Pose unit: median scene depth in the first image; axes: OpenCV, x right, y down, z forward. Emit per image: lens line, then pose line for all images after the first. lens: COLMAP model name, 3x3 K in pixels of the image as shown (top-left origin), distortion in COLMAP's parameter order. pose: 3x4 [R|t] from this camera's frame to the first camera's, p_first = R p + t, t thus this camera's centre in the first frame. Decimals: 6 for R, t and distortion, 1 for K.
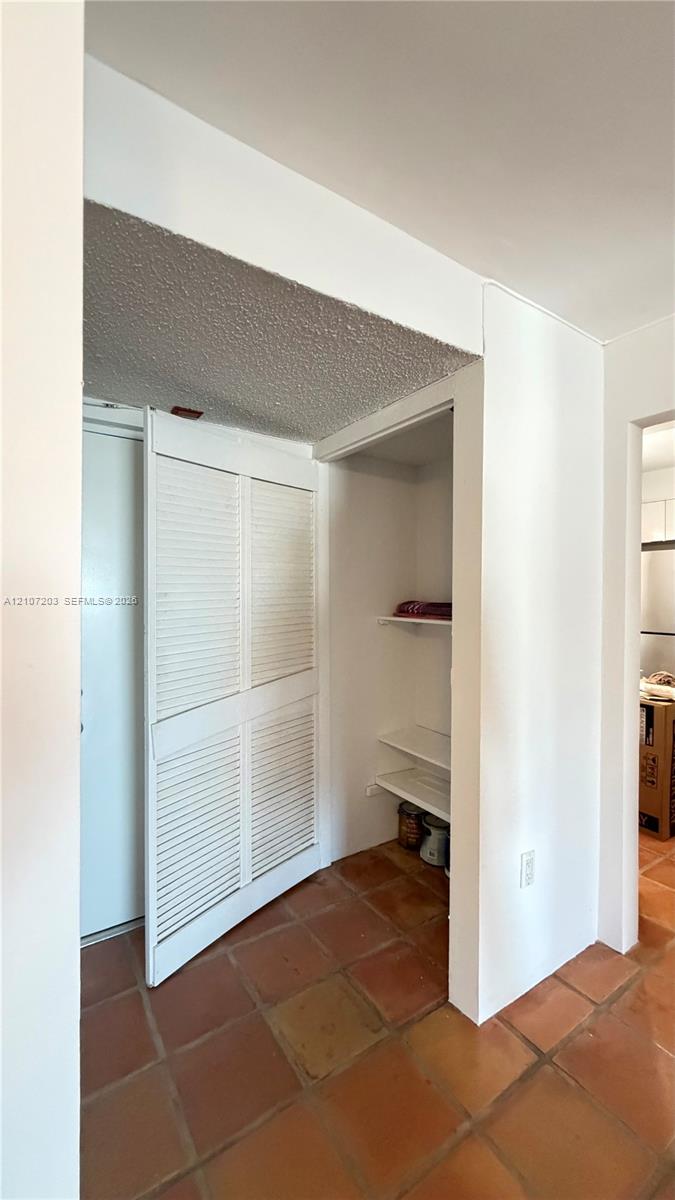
lens RADIAL K [[479.8, 0, 338.8], [0, 479.8, 595.5], [0, 0, 1]] dist [-0.002176, 0.000039]
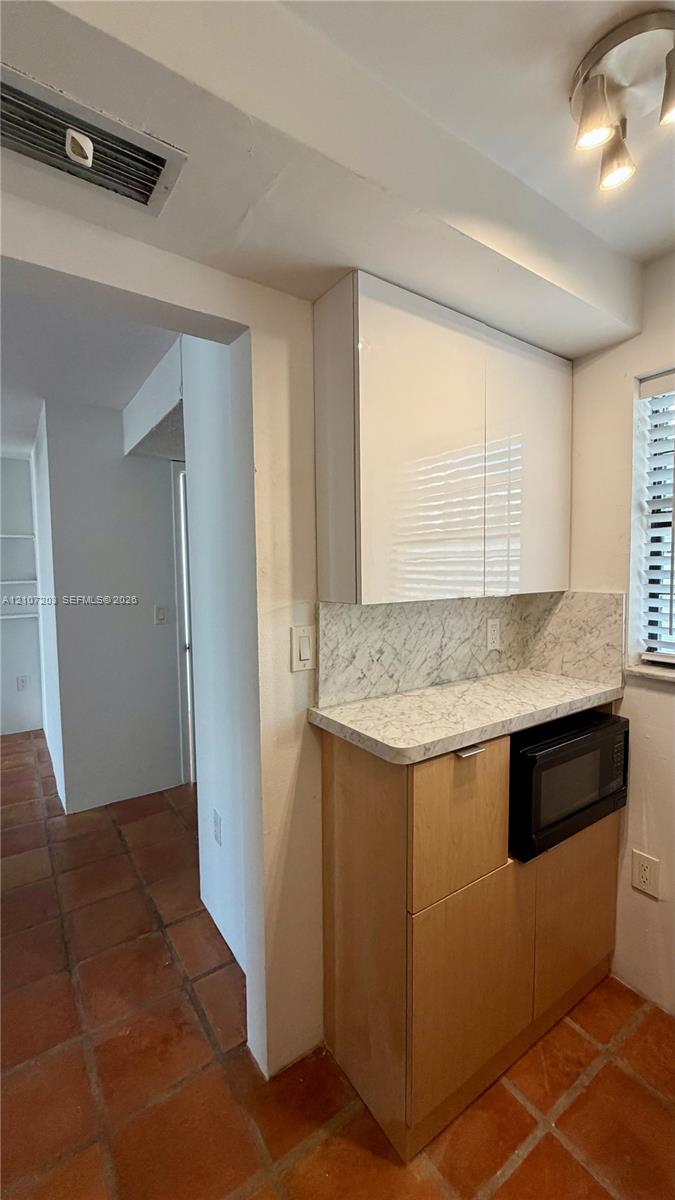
lens RADIAL K [[479.8, 0, 338.8], [0, 479.8, 595.5], [0, 0, 1]] dist [-0.002176, 0.000039]
pose [[0.027679, 0.048394, -0.998445, 1.615211], [0.000366, 0.998827, 0.048422, -0.019803], [0.999617, -0.001705, 0.027629, 1.358258]]
